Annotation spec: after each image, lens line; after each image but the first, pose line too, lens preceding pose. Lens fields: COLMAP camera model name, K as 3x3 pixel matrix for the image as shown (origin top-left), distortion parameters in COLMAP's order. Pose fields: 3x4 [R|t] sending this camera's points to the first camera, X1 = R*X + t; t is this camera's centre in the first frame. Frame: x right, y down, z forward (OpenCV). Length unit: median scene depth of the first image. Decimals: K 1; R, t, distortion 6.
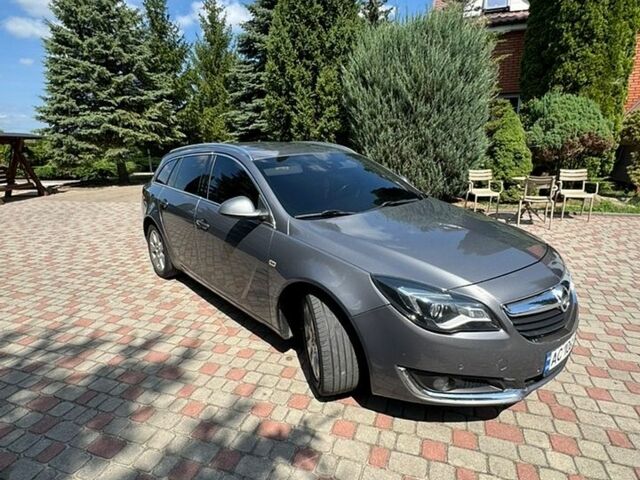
lens RADIAL K [[363.4, 0, 320.0], [0, 363.4, 240.0], [0, 0, 1]] dist [-0.000794, -0.001258]
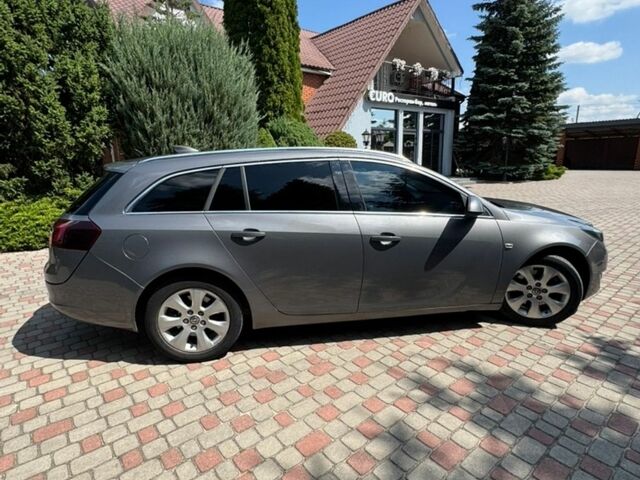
lens RADIAL K [[363.4, 0, 320.0], [0, 363.4, 240.0], [0, 0, 1]] dist [-0.000794, -0.001258]
pose [[0.530604, -0.182979, 0.827634, -1.381043], [0.217780, 0.973072, 0.075513, -0.174600], [-0.819165, 0.140175, 0.556165, 0.793496]]
